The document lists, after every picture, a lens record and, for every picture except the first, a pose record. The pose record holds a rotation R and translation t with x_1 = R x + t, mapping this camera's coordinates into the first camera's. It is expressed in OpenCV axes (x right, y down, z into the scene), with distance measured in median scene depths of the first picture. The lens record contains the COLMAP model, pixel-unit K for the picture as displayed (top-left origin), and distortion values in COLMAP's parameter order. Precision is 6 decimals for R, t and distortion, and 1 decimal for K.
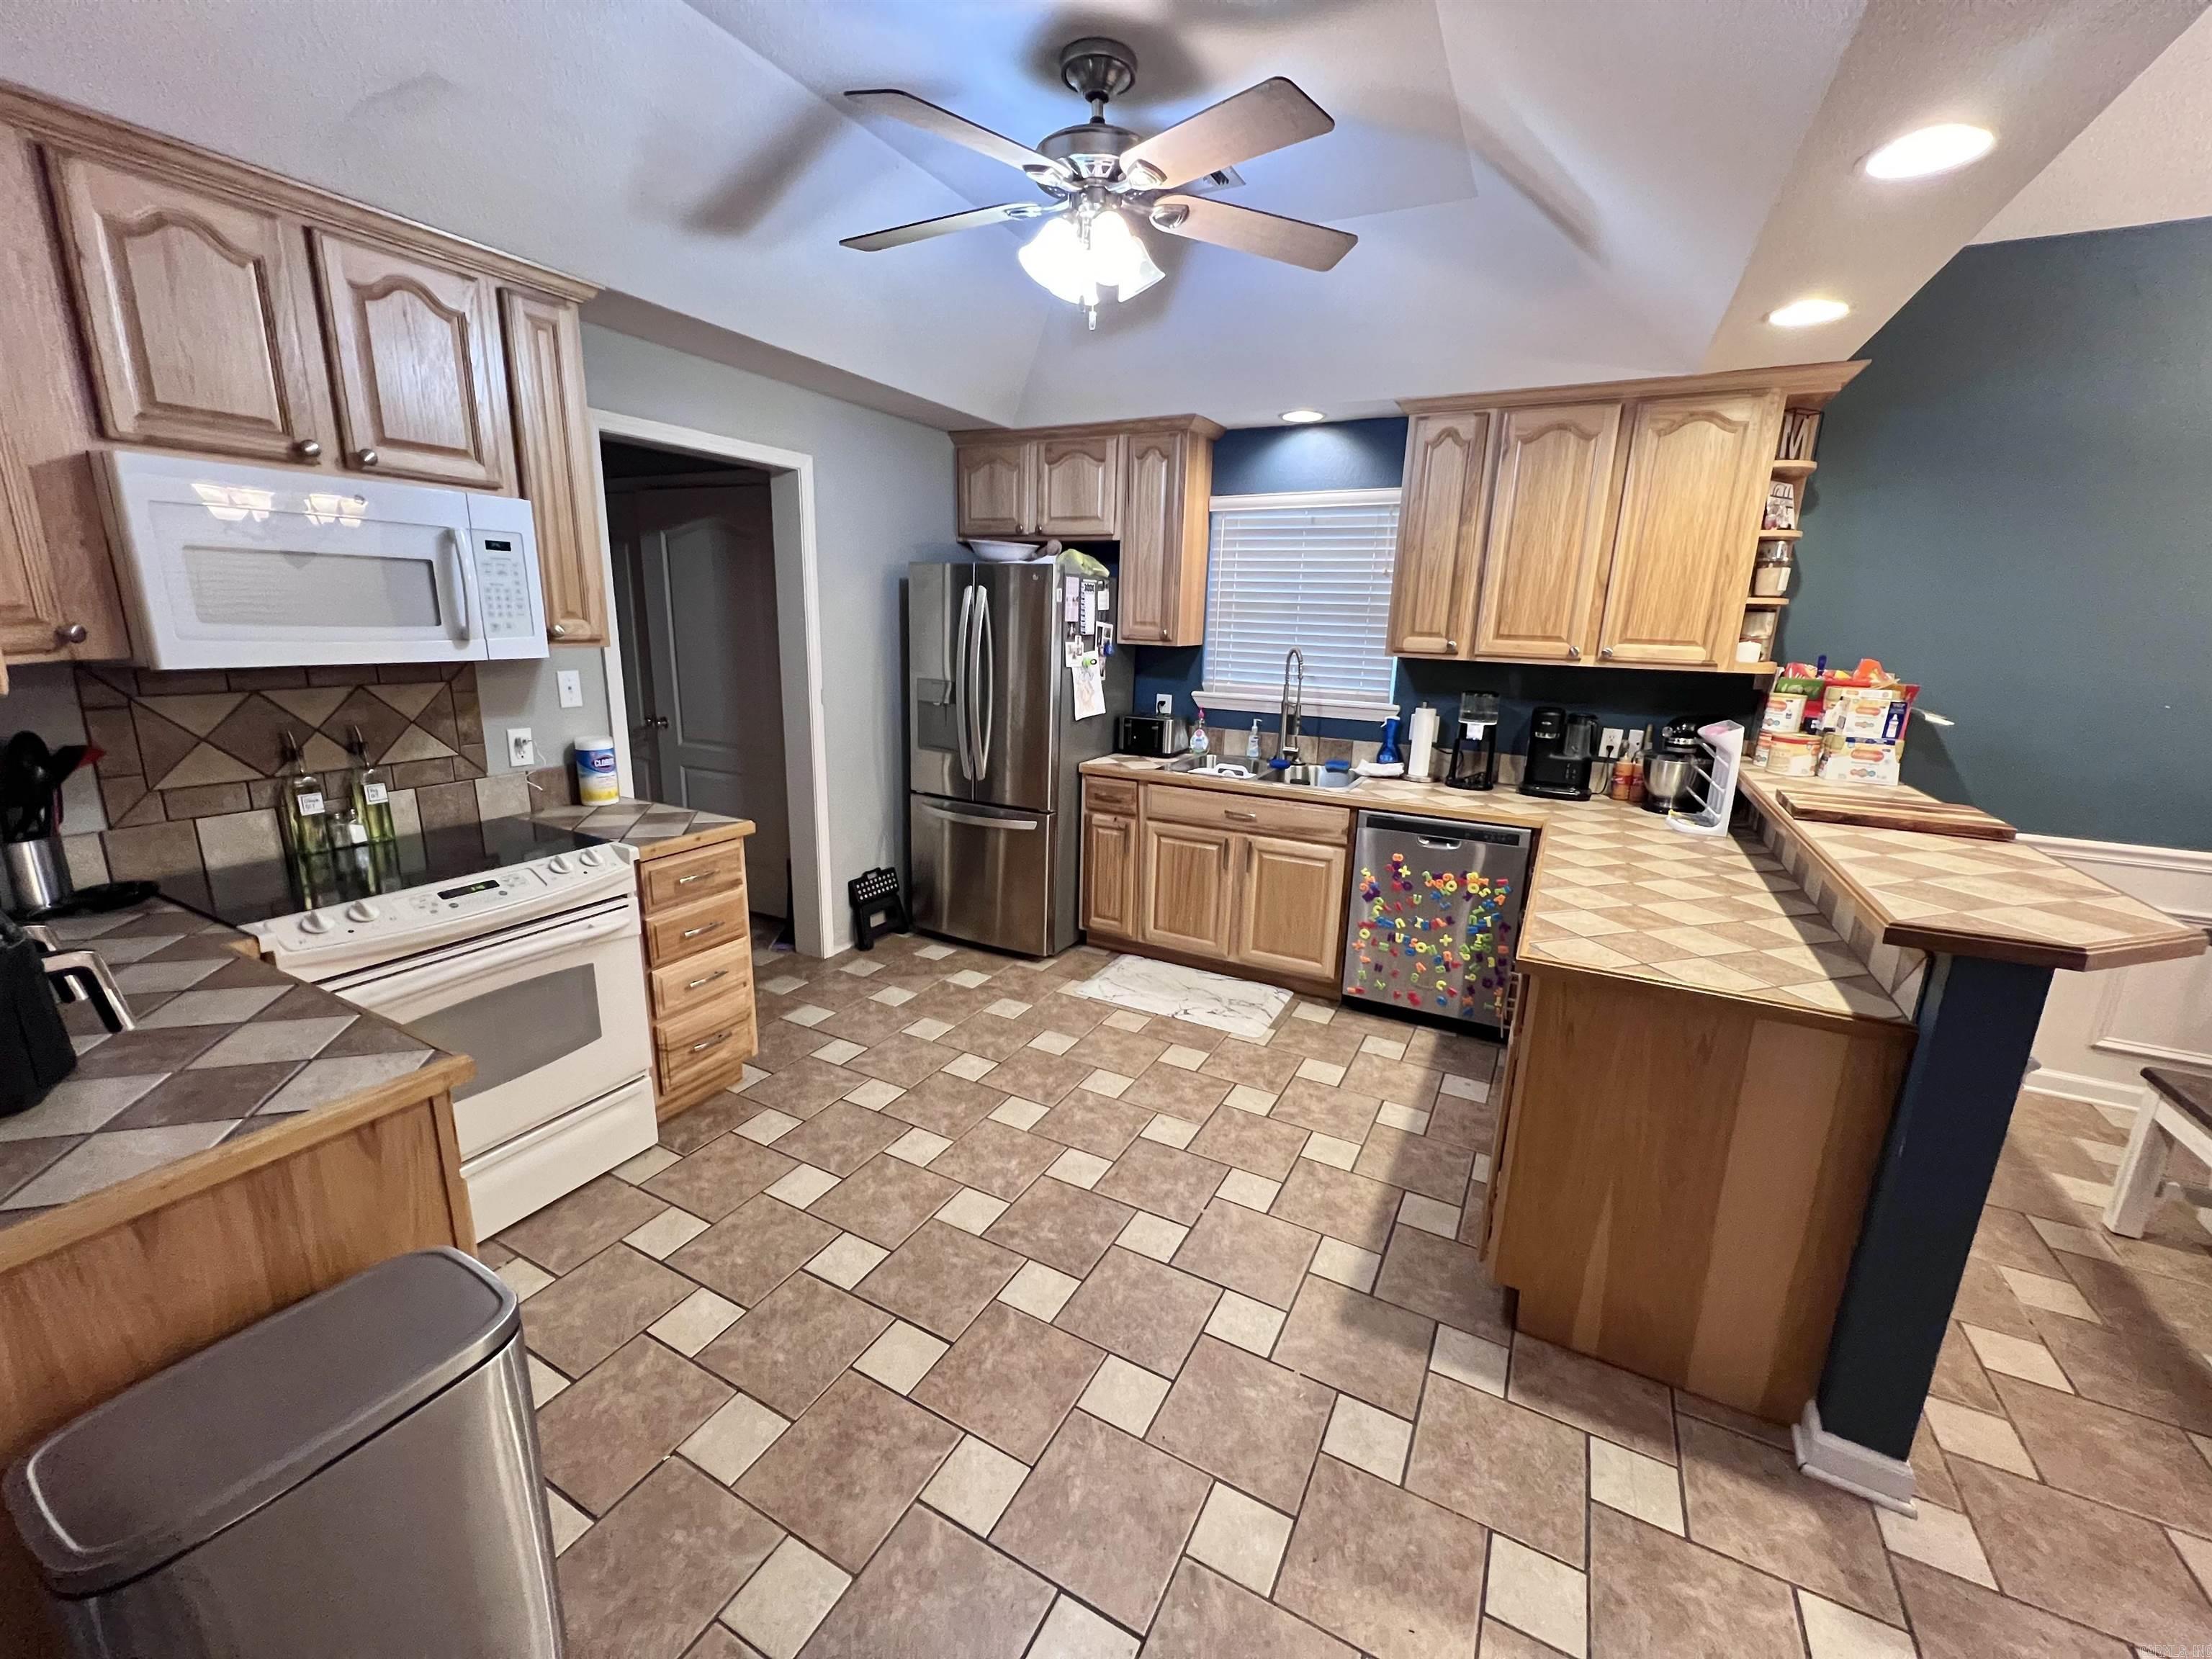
lens RADIAL K [[881.9, 0, 1104.3], [0, 881.9, 827.4], [0, 0, 1]] dist [-0.001373, 0.000360]
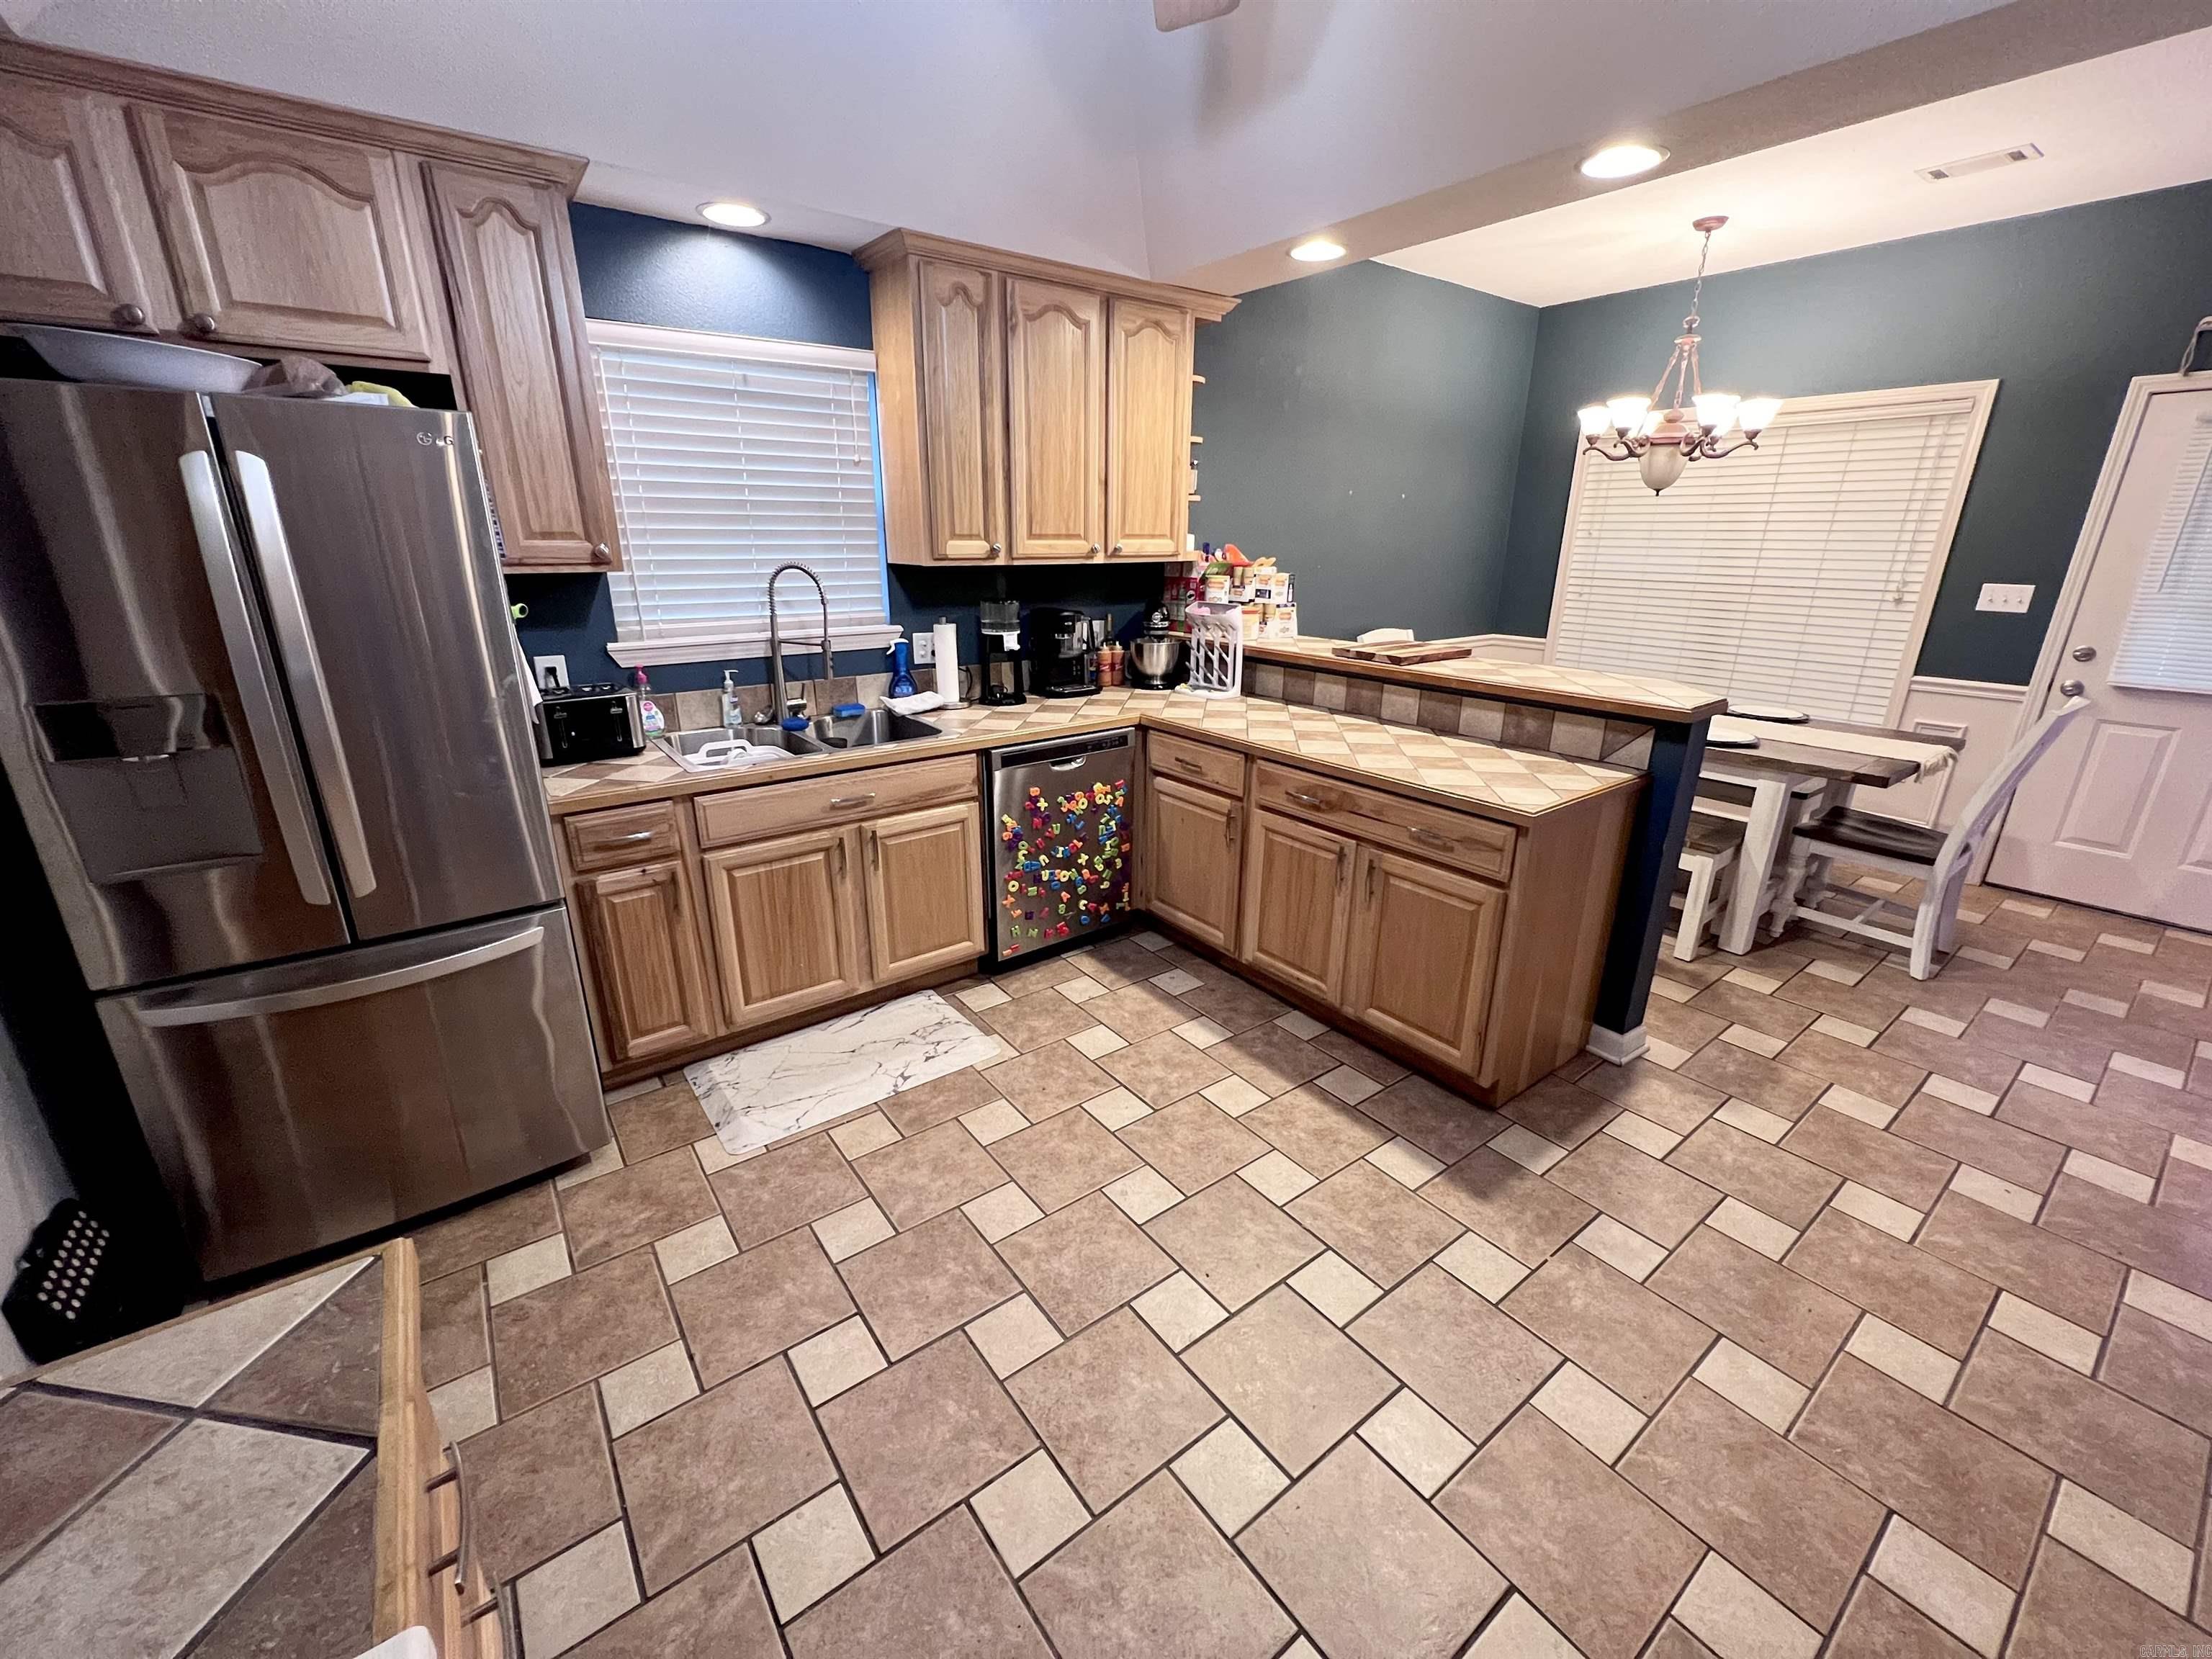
lens RADIAL K [[881.9, 0, 1109.6], [0, 881.9, 825.1], [0, 0, 1]] dist [-0.001373, 0.000360]
pose [[0.430174, -0.310462, 0.847681, -0.418871], [0.222609, 0.946487, 0.233682, -0.130387], [-0.874869, 0.088177, 0.476266, 0.522881]]
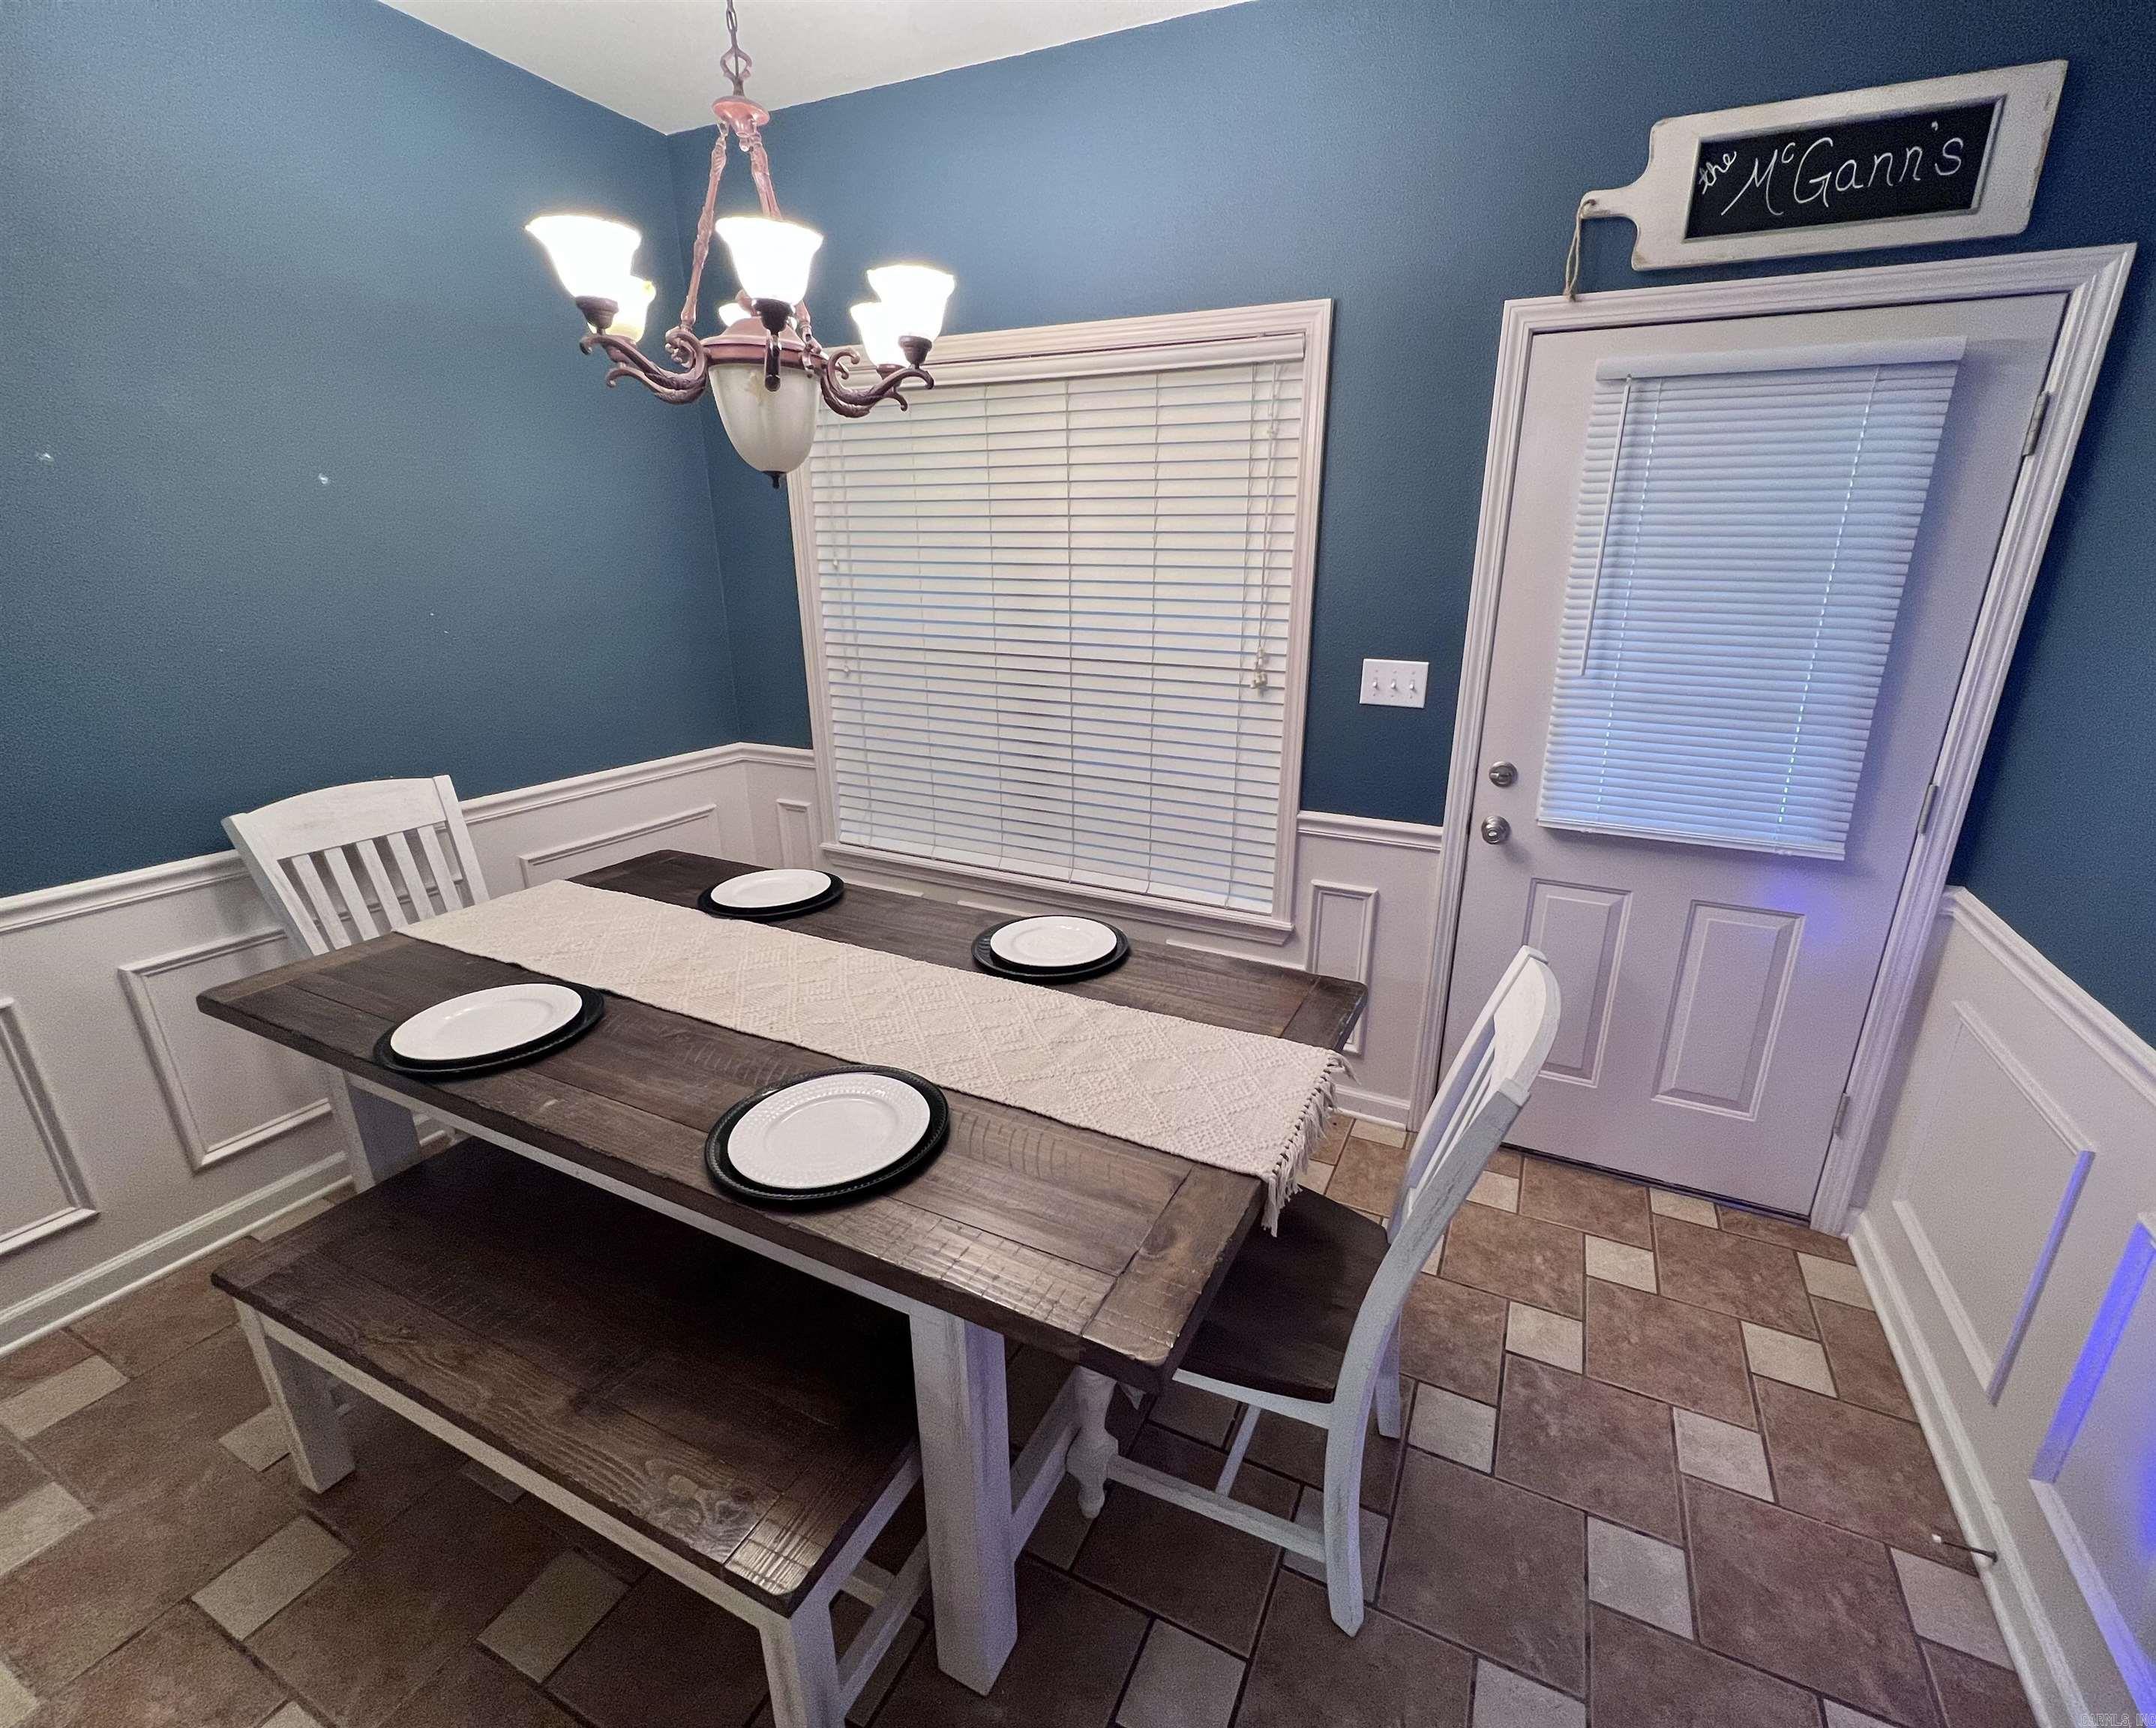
lens RADIAL K [[913.8, 0, 1152.2], [0, 913.8, 862.1], [0, 0, 1]] dist [-0.002232, -0.000325]
pose [[-0.062006, -0.337517, 0.939275, 0.471929], [0.222499, 0.912729, 0.342666, -0.036755], [-0.972959, 0.230236, 0.018502, 0.215717]]
